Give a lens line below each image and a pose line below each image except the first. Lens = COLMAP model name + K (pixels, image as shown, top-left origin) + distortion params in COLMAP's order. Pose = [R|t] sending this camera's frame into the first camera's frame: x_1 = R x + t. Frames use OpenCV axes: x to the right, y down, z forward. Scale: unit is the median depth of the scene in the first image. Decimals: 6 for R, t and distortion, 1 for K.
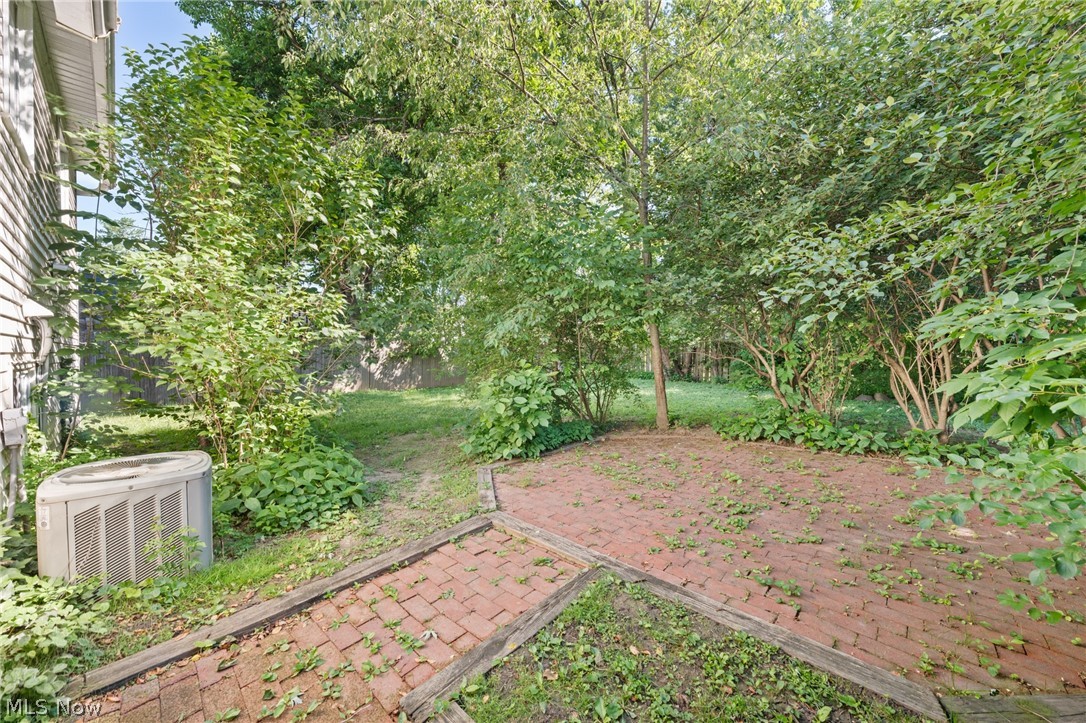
lens RADIAL K [[381.8, 0, 543.1], [0, 381.8, 358.6], [0, 0, 1]] dist [0.001051, 0.000316]
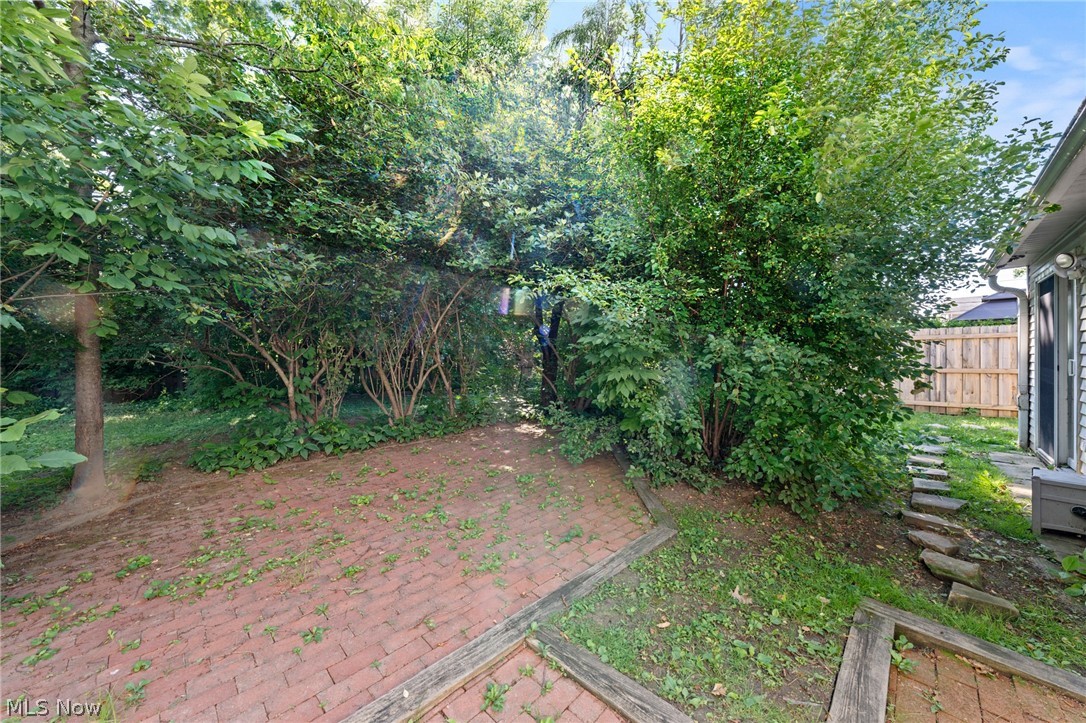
lens RADIAL K [[381.8, 0, 543.1], [0, 381.8, 358.6], [0, 0, 1]] dist [0.001051, 0.000316]
pose [[0.038988, -0.005769, 0.999223, -0.492651], [0.004586, 0.999974, 0.005594, -0.033717], [-0.999229, 0.004364, 0.039013, 0.682248]]
